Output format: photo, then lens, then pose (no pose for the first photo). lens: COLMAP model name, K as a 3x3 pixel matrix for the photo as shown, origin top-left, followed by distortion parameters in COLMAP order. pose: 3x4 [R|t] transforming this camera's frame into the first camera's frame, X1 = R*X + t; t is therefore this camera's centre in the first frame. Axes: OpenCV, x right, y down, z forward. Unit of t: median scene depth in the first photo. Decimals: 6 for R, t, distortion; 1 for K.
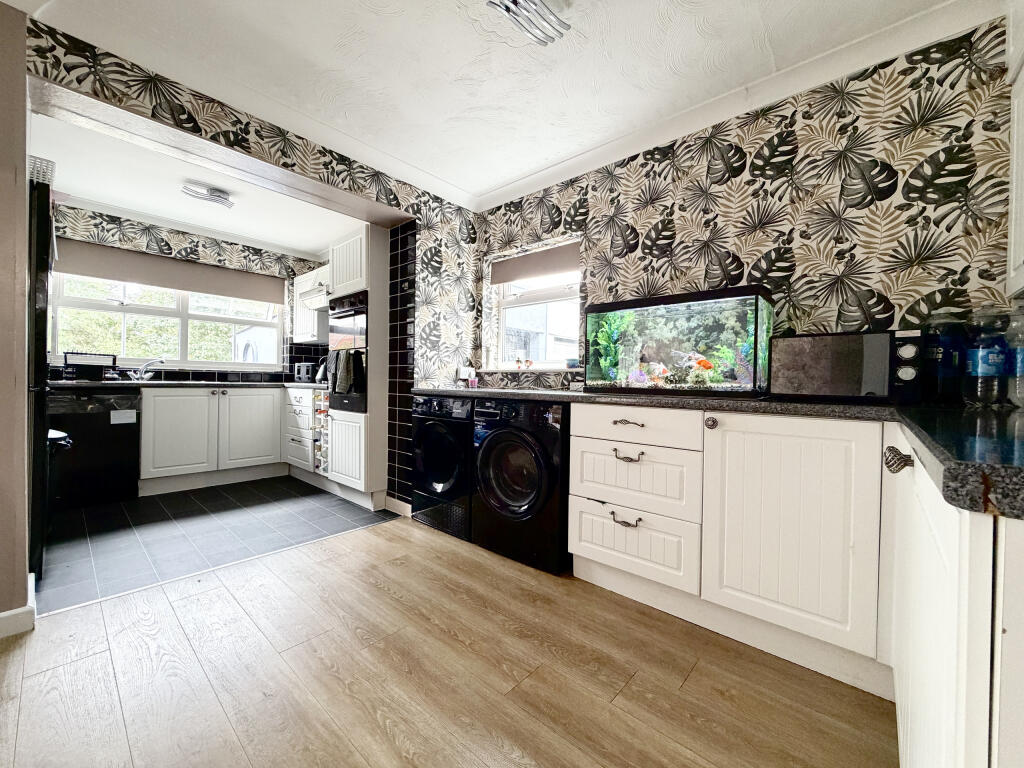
lens RADIAL K [[410.8, 0, 511.2], [0, 410.8, 383.3], [0, 0, 1]] dist [0.003159, -0.000180]
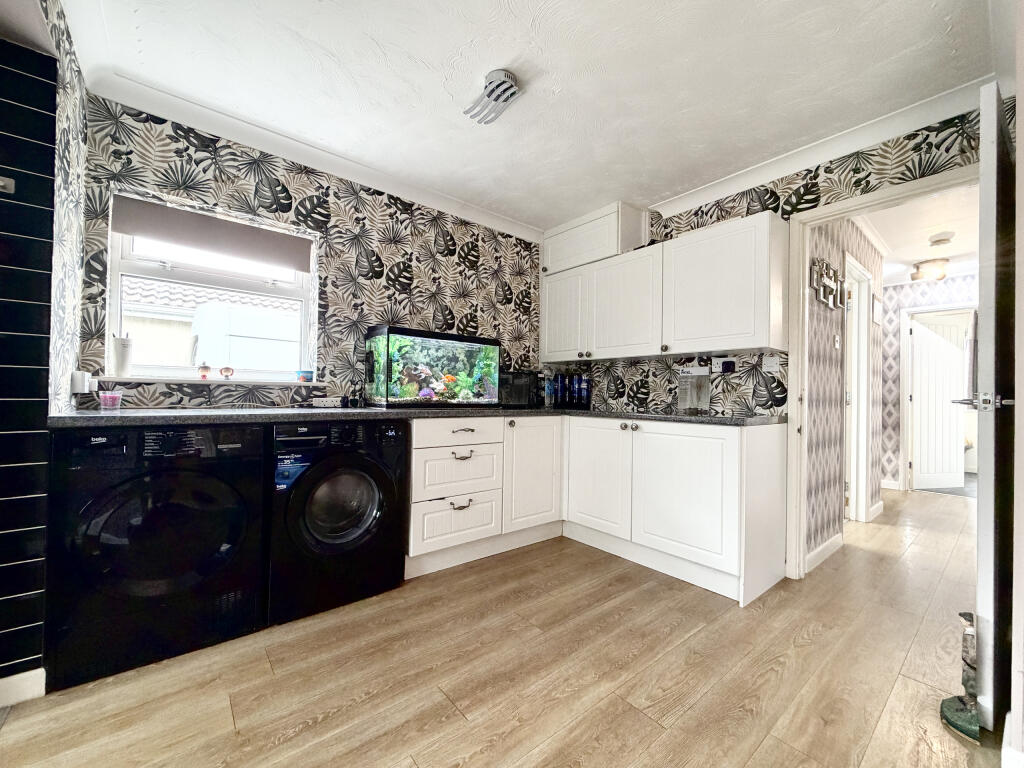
lens RADIAL K [[410.8, 0, 511.4], [0, 410.8, 390.4], [0, 0, 1]] dist [0.003159, -0.000180]
pose [[0.157045, -0.000795, 0.987591, -0.843482], [-0.006555, 0.999977, 0.001848, -0.029254], [-0.987570, -0.006764, 0.157036, 0.548424]]
